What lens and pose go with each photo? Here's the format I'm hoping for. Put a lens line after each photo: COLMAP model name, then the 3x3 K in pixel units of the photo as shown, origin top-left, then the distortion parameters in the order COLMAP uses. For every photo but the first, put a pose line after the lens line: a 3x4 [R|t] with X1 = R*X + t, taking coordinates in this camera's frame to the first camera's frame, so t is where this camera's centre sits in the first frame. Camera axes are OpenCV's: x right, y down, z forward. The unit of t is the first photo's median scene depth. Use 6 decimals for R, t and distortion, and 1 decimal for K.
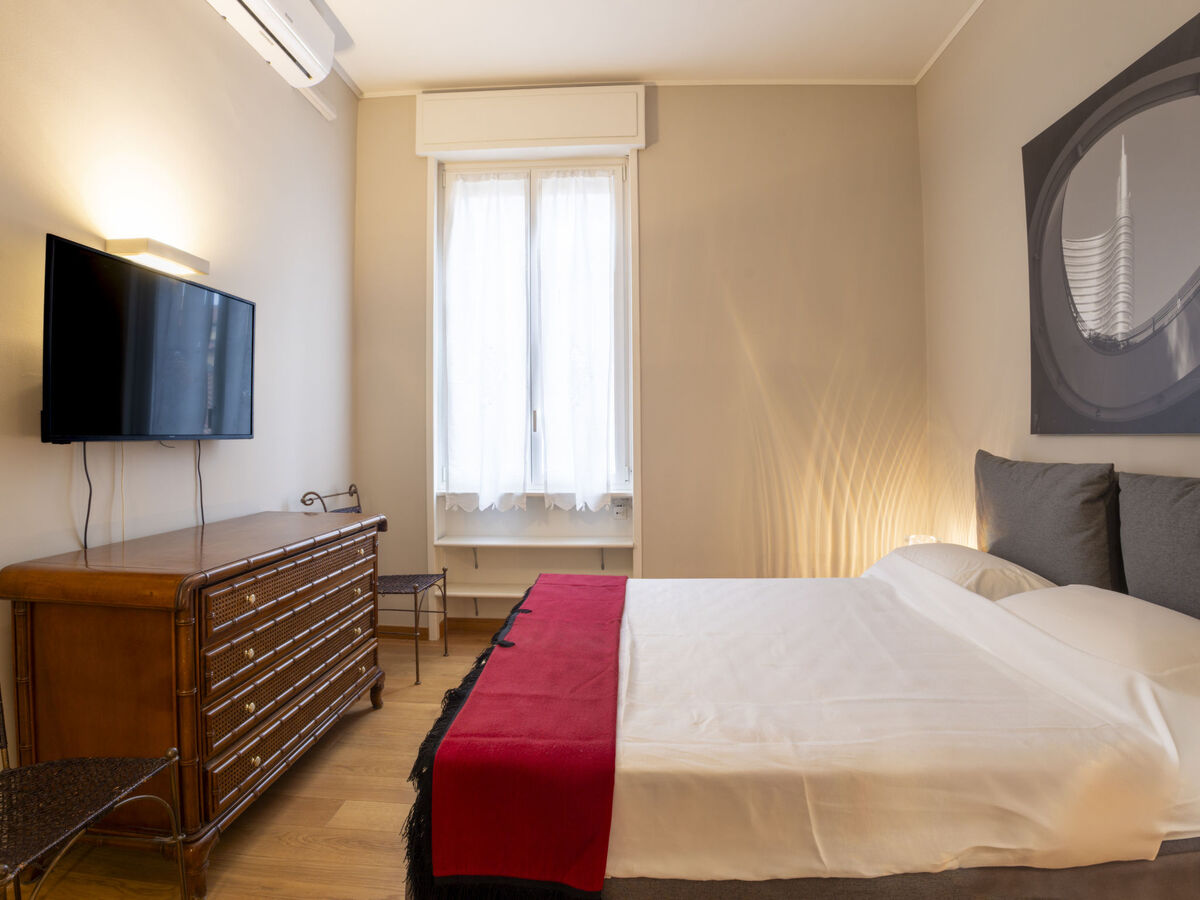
lens RADIAL K [[615.7, 0, 609.0], [0, 615.7, 443.3], [0, 0, 1]] dist [0.005120, 0.000732]
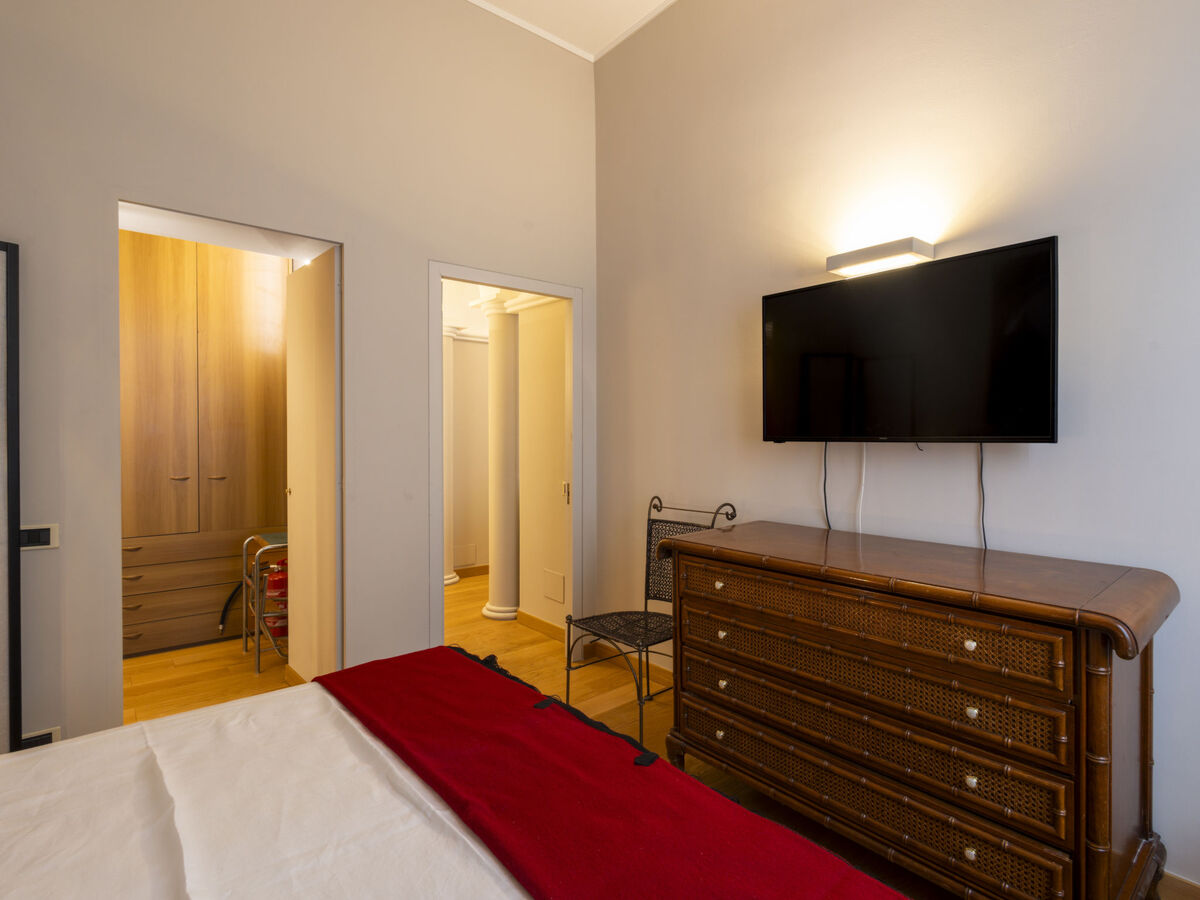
lens RADIAL K [[615.7, 0, 609.0], [0, 615.7, 443.3], [0, 0, 1]] dist [0.005120, 0.000732]
pose [[-0.722976, 0.020742, -0.690562, 0.286872], [-0.005551, 0.999343, 0.035828, -0.038575], [0.690851, 0.029736, -0.722385, 1.496937]]
